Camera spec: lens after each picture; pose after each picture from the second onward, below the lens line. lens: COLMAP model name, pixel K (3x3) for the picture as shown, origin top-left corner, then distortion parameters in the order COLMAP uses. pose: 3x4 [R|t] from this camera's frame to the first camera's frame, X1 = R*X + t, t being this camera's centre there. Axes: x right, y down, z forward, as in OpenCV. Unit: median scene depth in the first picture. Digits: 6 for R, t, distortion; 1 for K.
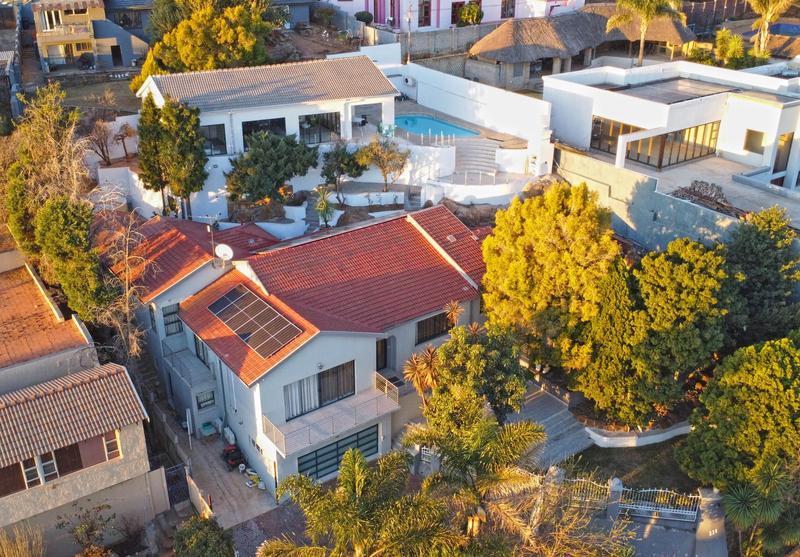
lens RADIAL K [[801.0, 0, 376.7], [0, 801.0, 257.3], [0, 0, 1]] dist [-0.036054, -0.003512]
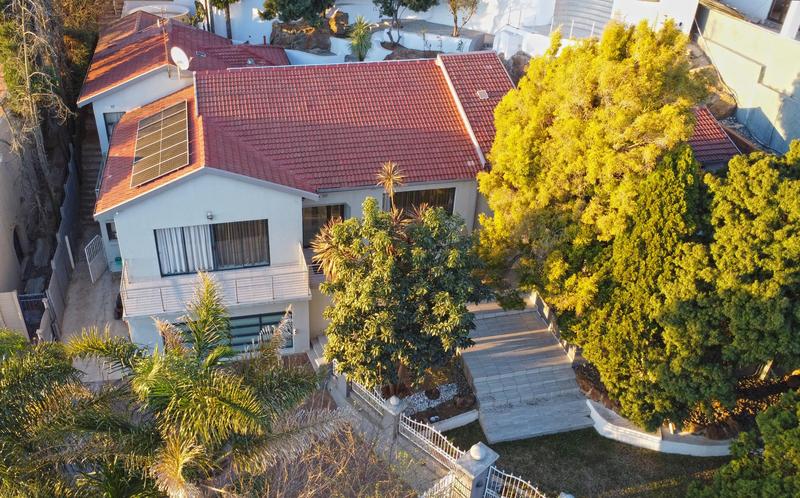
lens RADIAL K [[694.3, 0, 344.9], [0, 694.3, 248.2], [0, 0, 1]] dist [-0.019790, -0.022654]
pose [[0.914430, 0.234081, -0.330188, 0.252977], [-0.185480, 0.967445, 0.172181, 0.029643], [0.359744, -0.096204, 0.928078, 0.425885]]
